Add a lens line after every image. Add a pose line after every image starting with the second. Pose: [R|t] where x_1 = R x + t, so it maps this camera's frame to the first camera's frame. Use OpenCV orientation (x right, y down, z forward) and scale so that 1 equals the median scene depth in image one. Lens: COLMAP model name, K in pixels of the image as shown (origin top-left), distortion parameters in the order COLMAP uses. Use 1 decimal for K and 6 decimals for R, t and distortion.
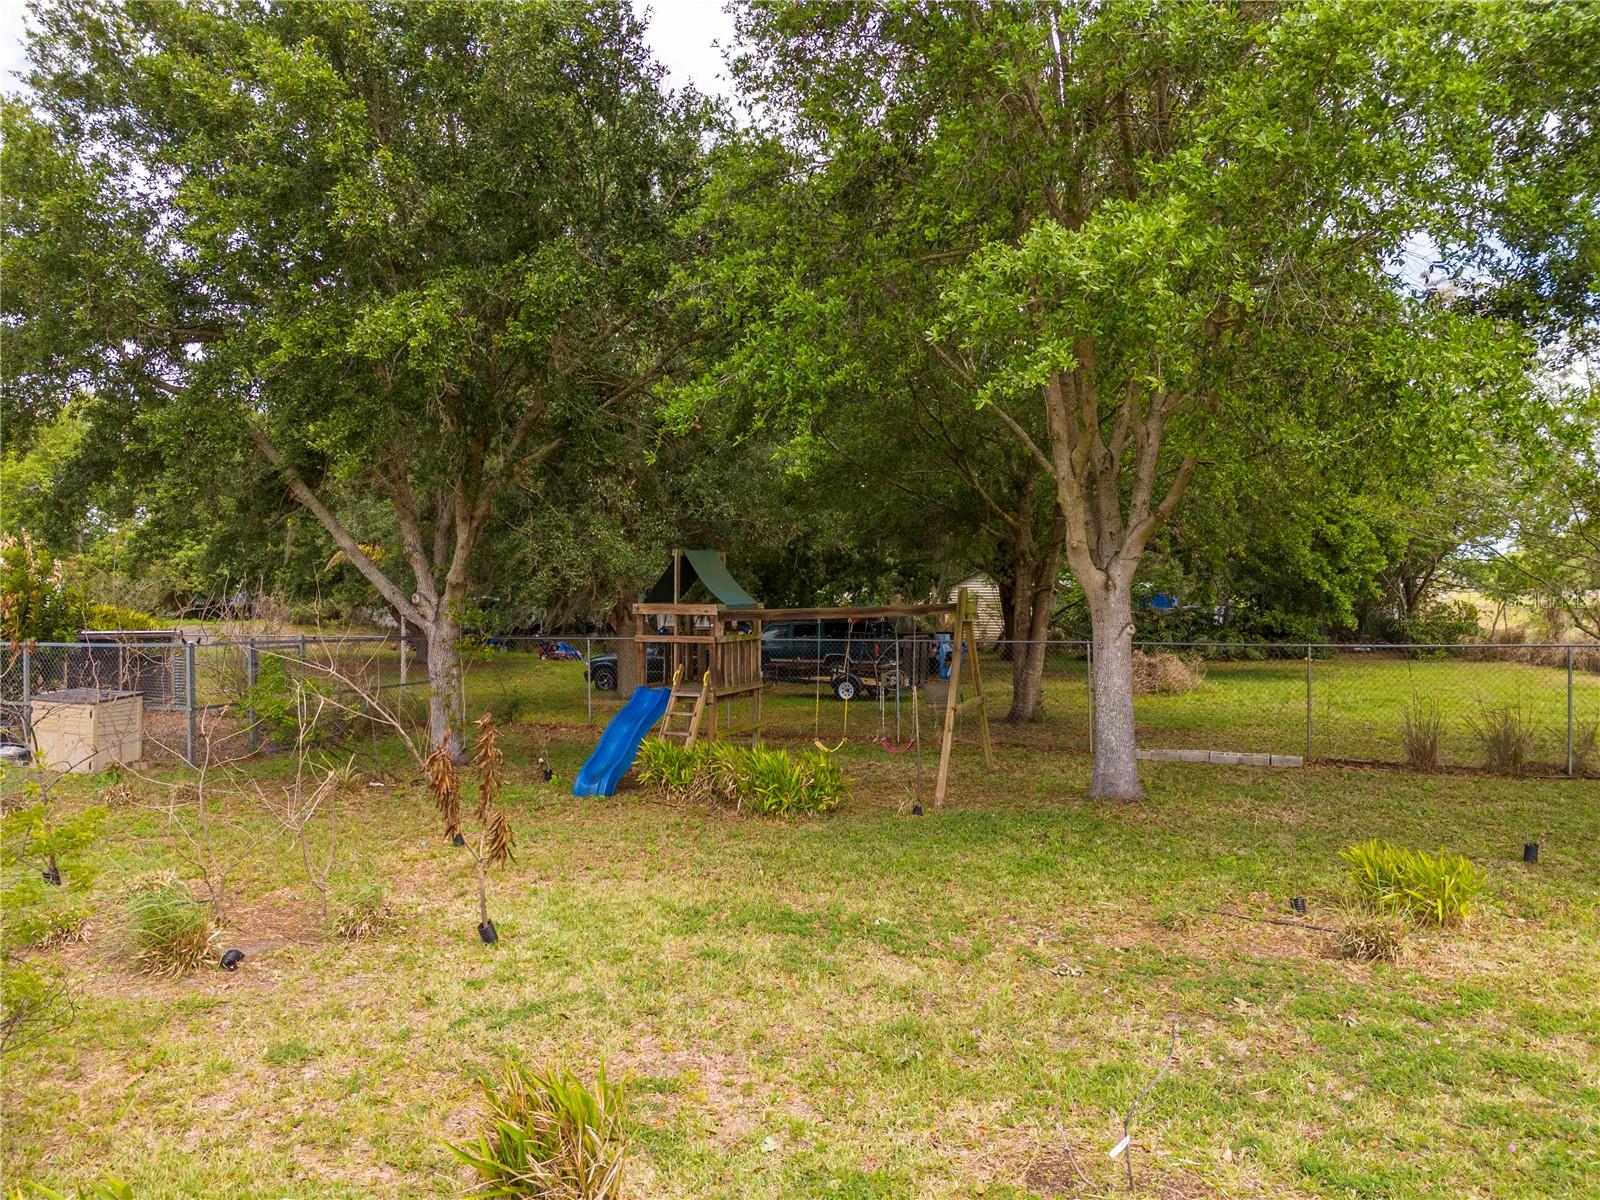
lens RADIAL K [[1208.6, 0, 800.0], [0, 1208.6, 600.0], [0, 0, 1]] dist [-0.000005, 0.000277]
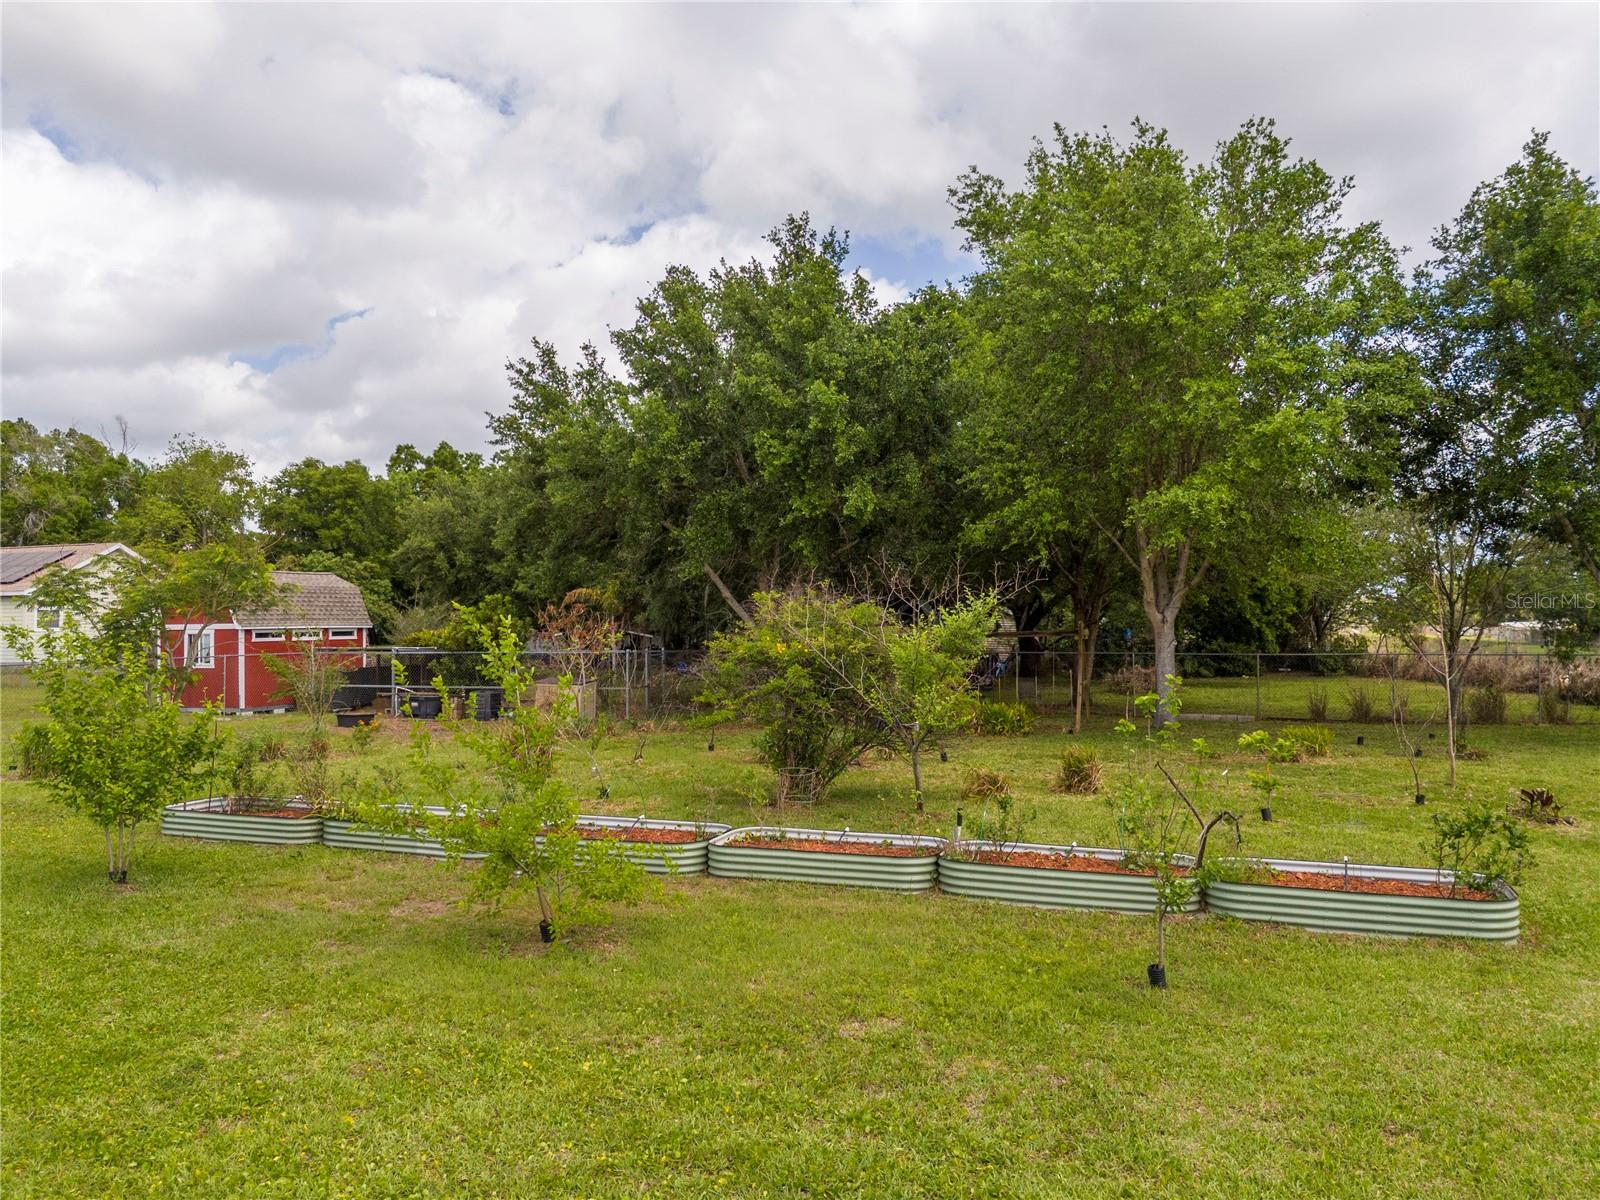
lens RADIAL K [[1208.6, 0, 800.0], [0, 1208.6, 600.0], [0, 0, 1]] dist [-0.000005, 0.000277]
pose [[0.998417, 0.006845, 0.055833, -0.426126], [-0.005289, 0.999595, -0.027967, 0.011945], [-0.056002, 0.027627, 0.998048, -0.901699]]
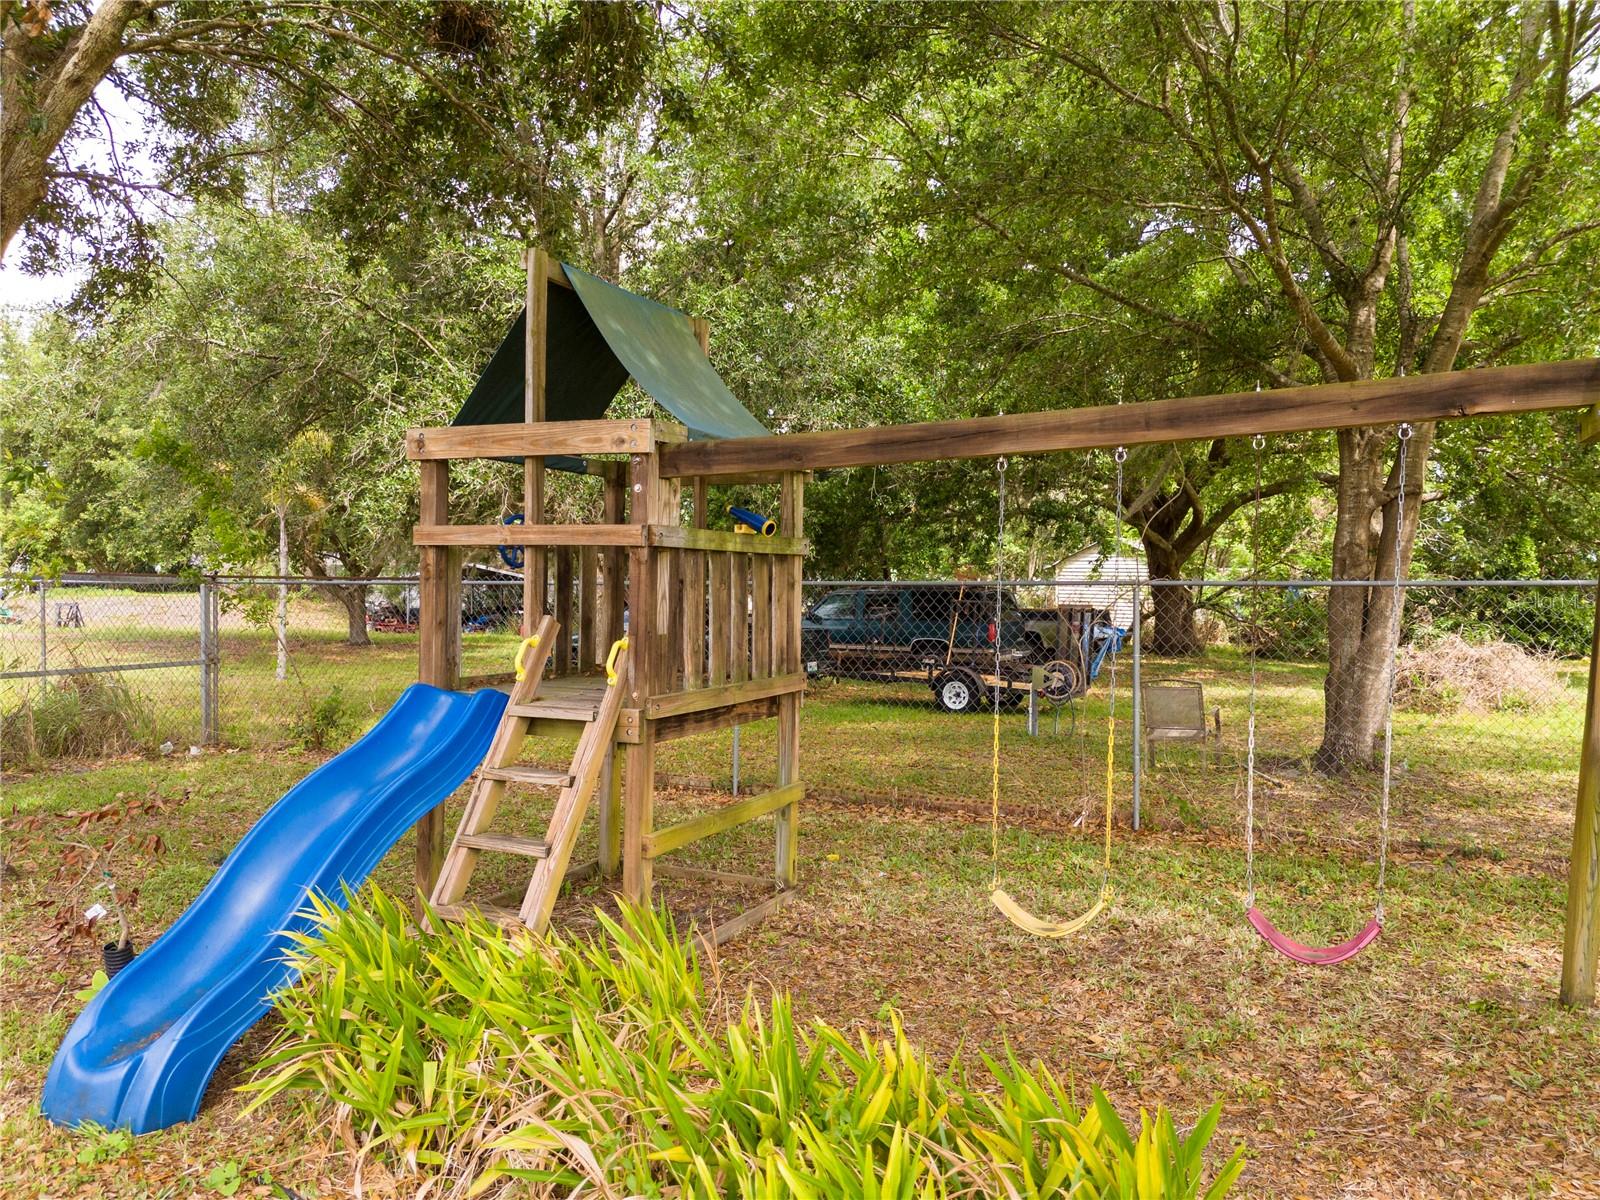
lens RADIAL K [[1208.6, 0, 800.0], [0, 1208.6, 600.0], [0, 0, 1]] dist [-0.000005, 0.000277]
pose [[0.998681, 0.013606, -0.049501, -0.009468], [-0.013519, 0.999906, 0.002101, 0.027733], [0.049525, -0.001429, 0.998772, 0.400041]]
